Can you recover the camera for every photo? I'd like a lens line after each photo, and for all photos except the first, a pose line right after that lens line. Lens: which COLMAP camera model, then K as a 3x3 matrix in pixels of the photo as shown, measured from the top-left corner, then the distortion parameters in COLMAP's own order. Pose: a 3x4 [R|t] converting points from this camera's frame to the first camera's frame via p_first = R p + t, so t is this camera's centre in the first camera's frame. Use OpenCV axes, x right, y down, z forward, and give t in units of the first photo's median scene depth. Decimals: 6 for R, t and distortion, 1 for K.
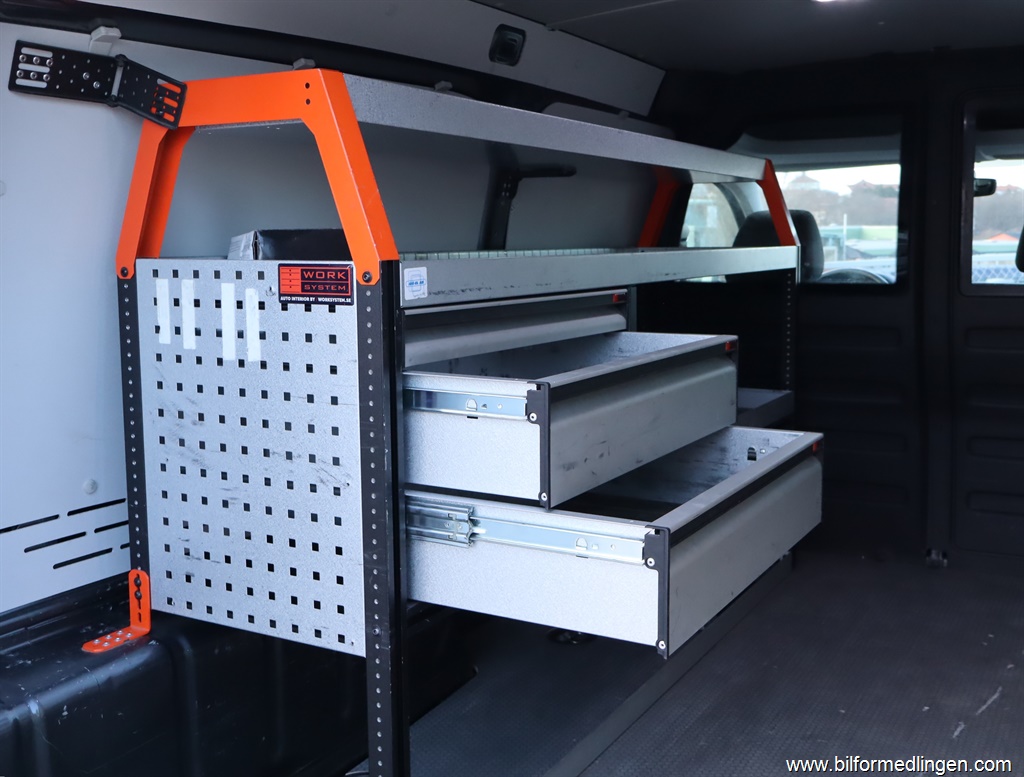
lens RADIAL K [[1412.3, 0, 512.0], [0, 1412.3, 388.5], [0, 0, 1]] dist [0.001352, -0.040929]
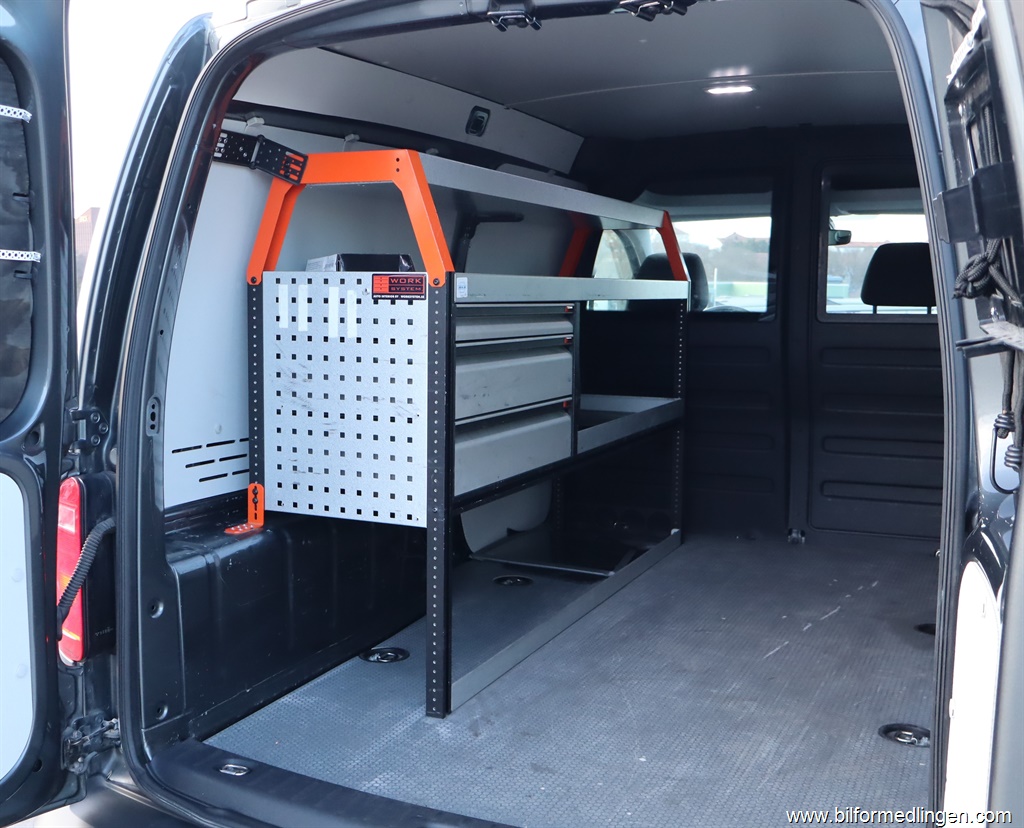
lens RADIAL K [[1188.2, 0, 512.0], [0, 1188.2, 414.0], [0, 0, 1]] dist [-0.004312, 0.000512]
pose [[0.998443, 0.008371, 0.055146, -0.073505], [-0.008986, 0.999900, 0.010912, 0.044194], [-0.055049, -0.011391, 0.998419, -0.276730]]
